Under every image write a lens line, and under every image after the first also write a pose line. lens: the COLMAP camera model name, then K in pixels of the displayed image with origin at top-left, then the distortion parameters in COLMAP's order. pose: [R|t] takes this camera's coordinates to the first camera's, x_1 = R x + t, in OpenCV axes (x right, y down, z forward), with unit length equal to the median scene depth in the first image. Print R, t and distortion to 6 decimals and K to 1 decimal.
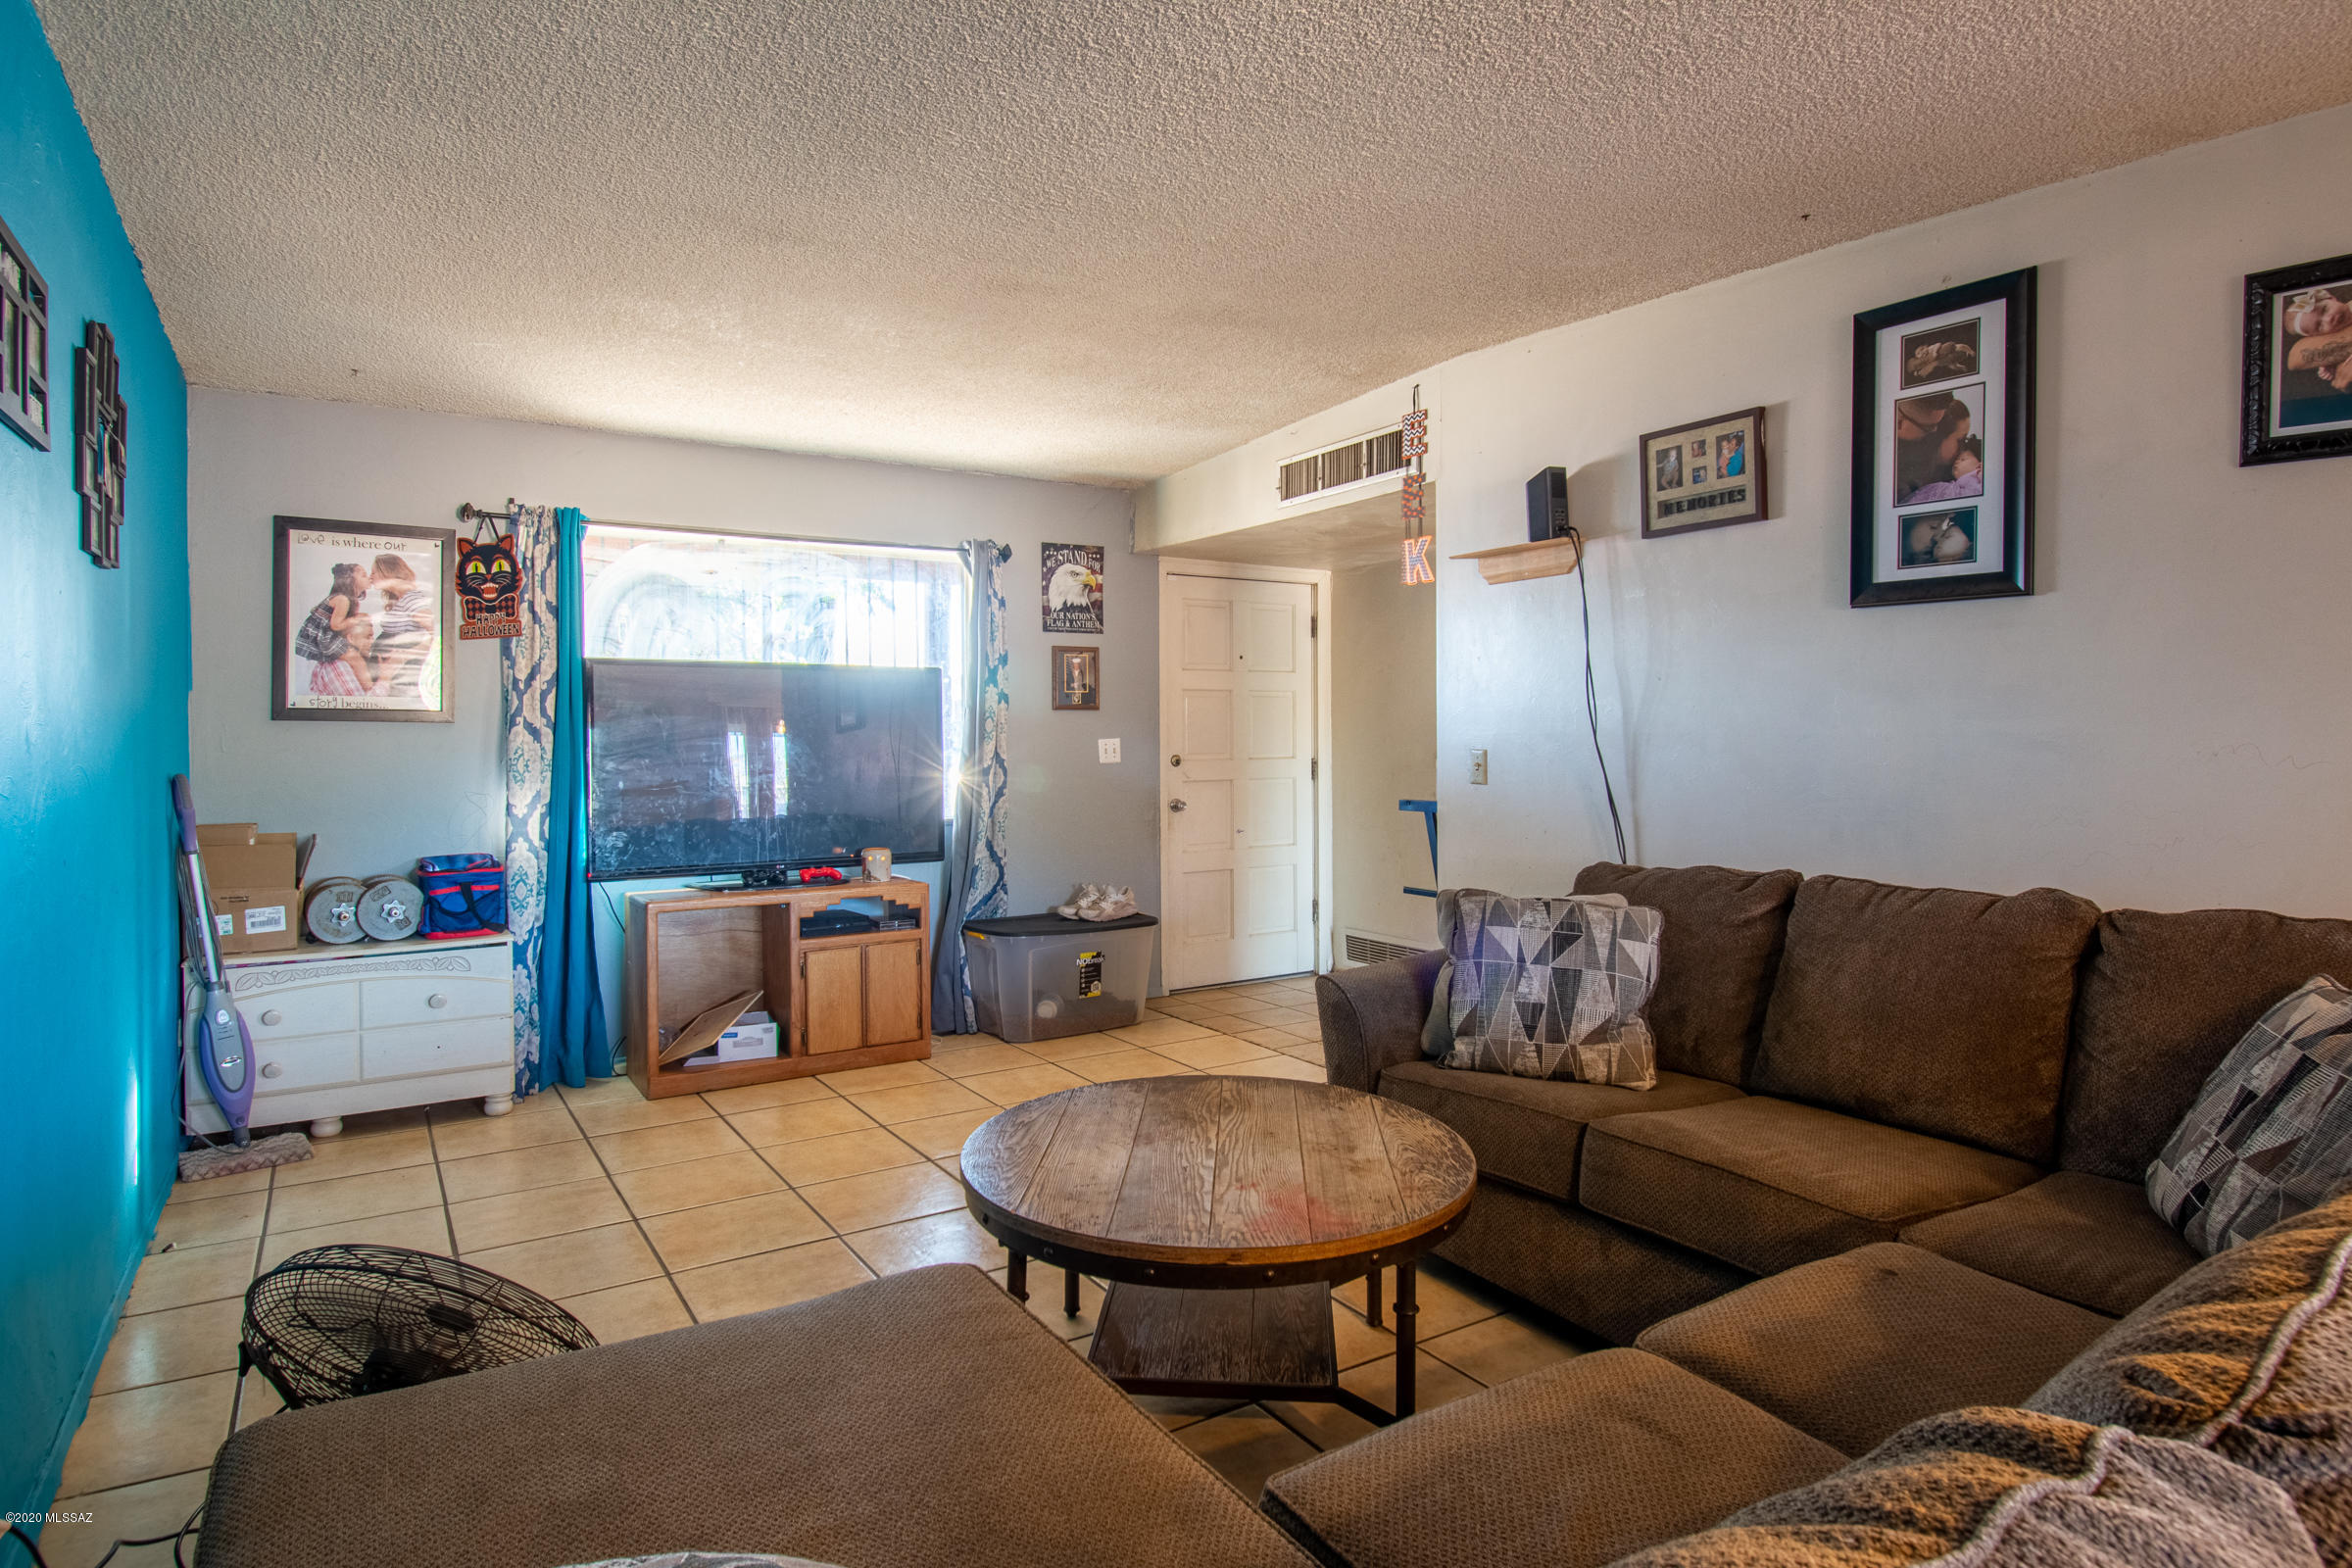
lens RADIAL K [[1279.1, 0, 1179.8], [0, 1279.1, 722.9], [0, 0, 1]] dist [0.000464, 0.000234]
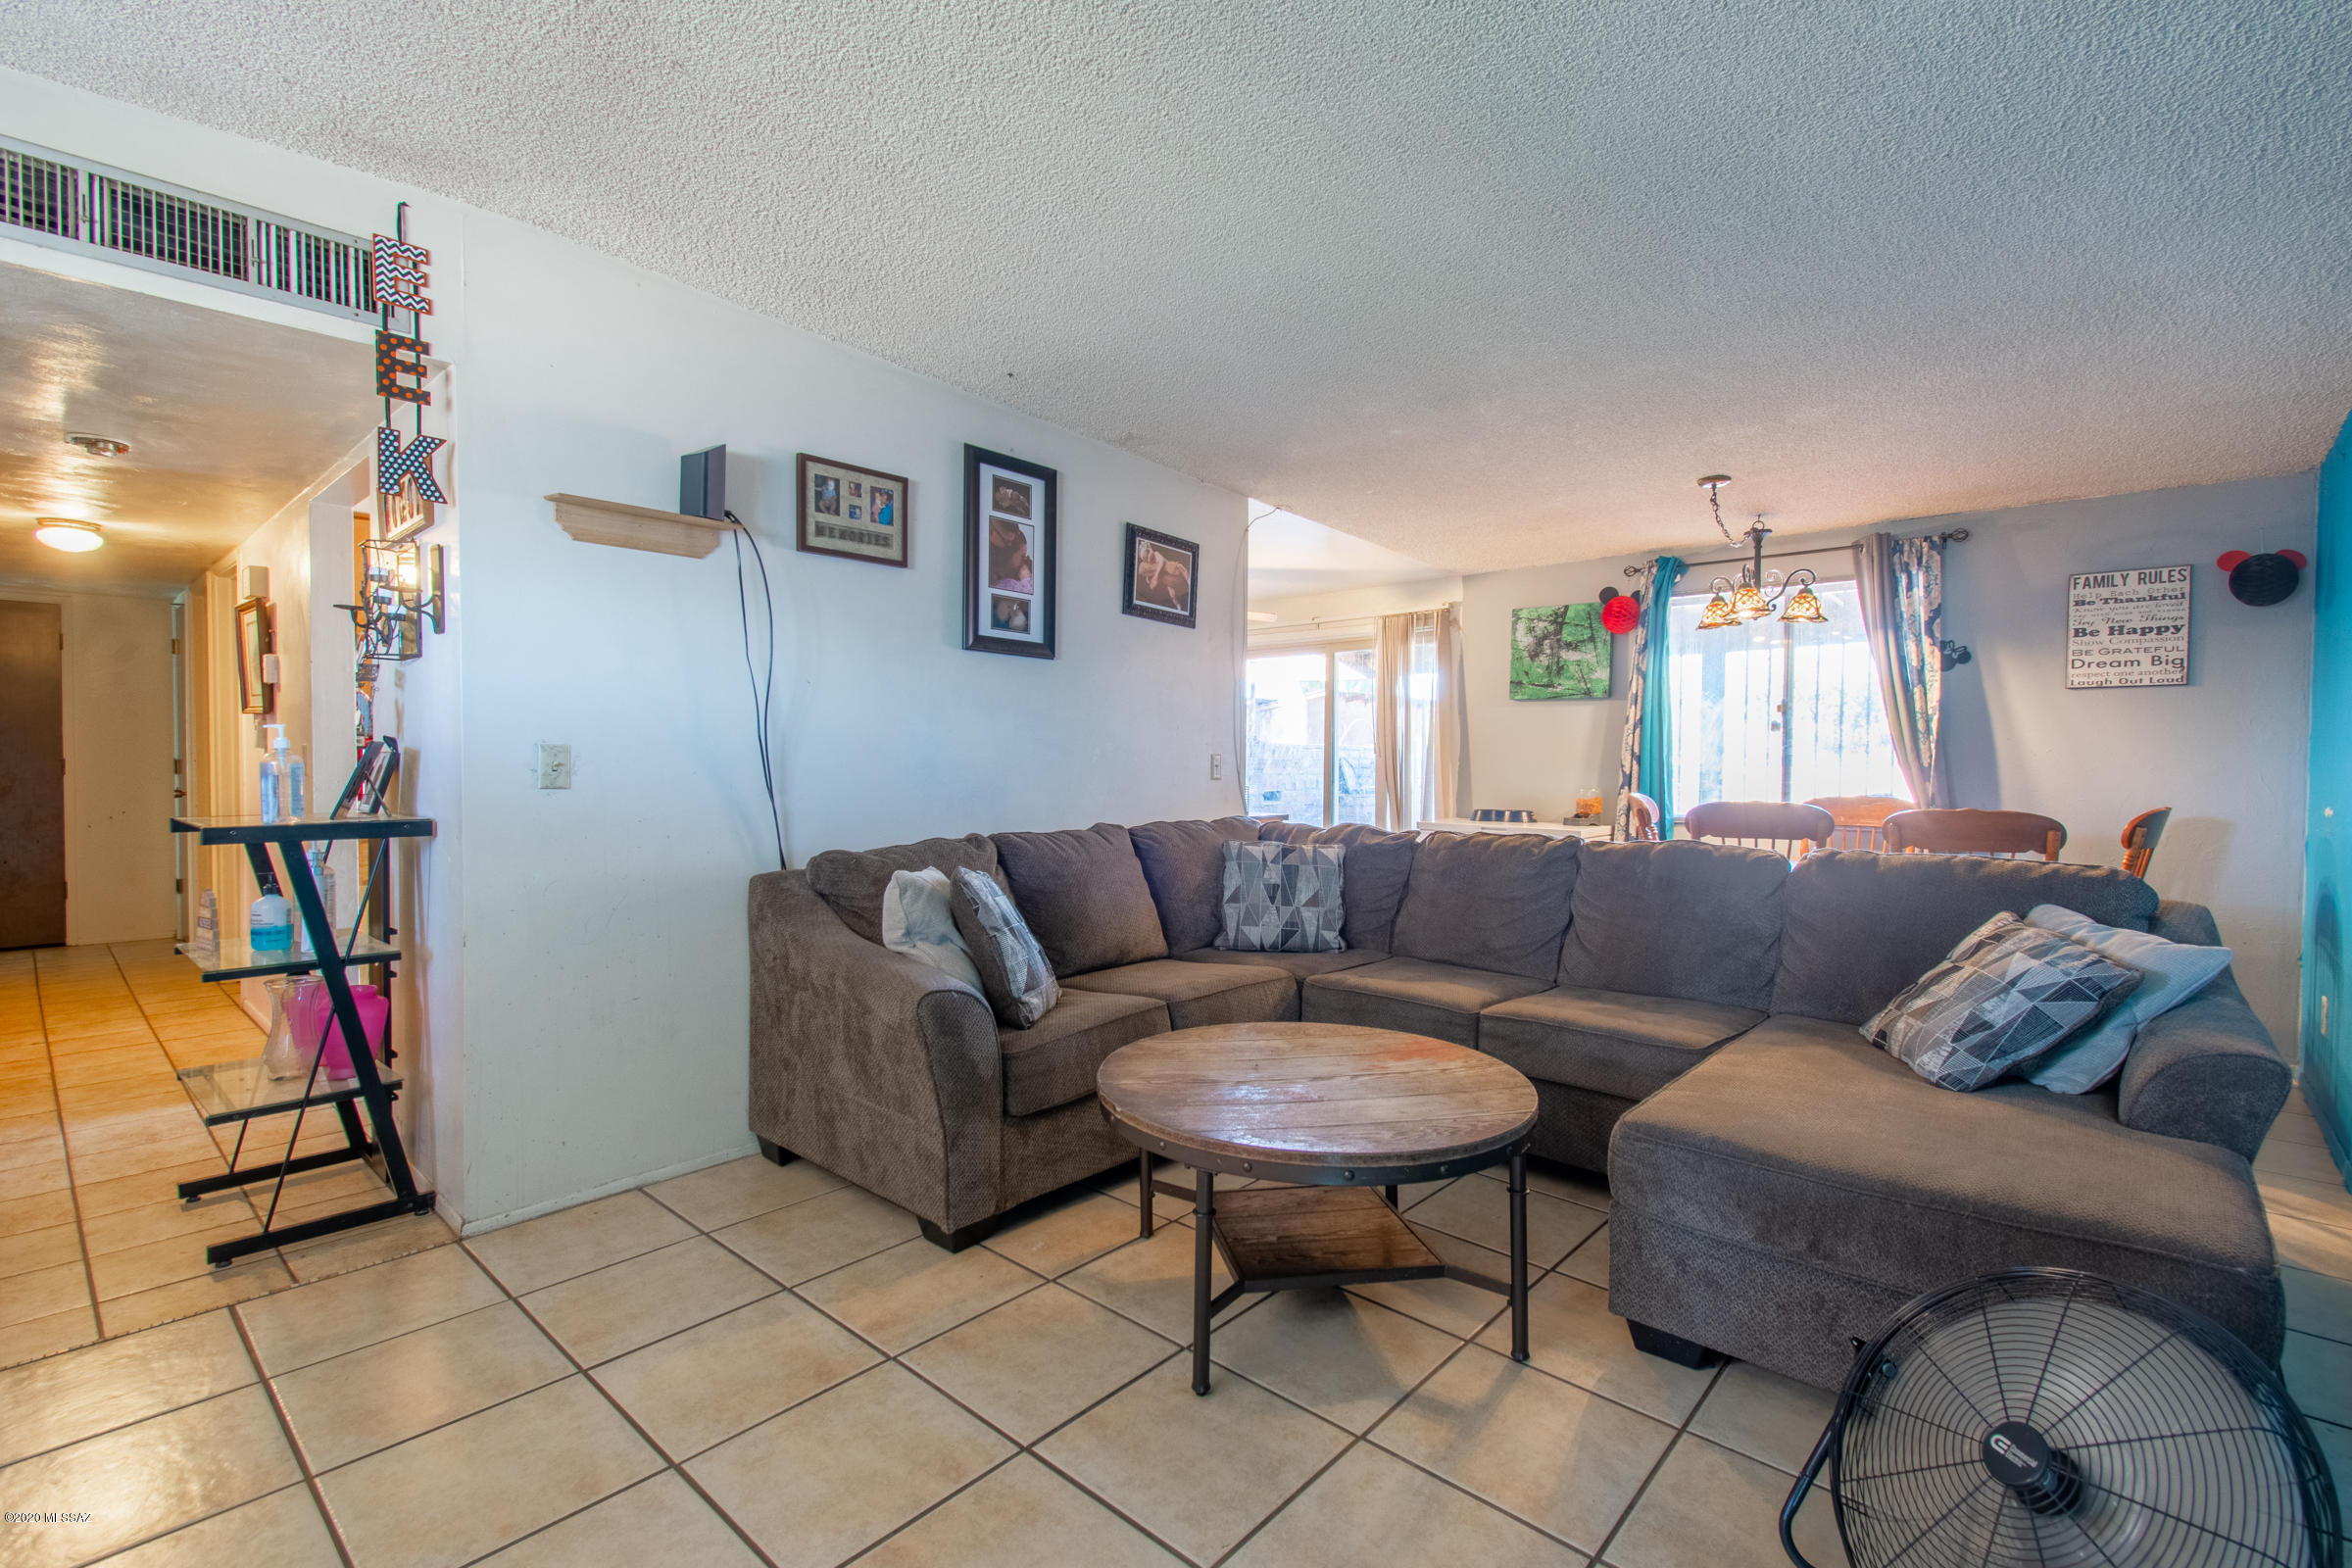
lens RADIAL K [[1051.4, 0, 1175.4], [0, 1051.4, 794.9], [0, 0, 1]] dist [0.004850, -0.000206]
pose [[-0.275416, -0.029837, 0.960862, -0.630546], [-0.015342, 0.999527, 0.026641, 0.035970], [-0.961203, -0.007404, -0.275744, 1.019783]]
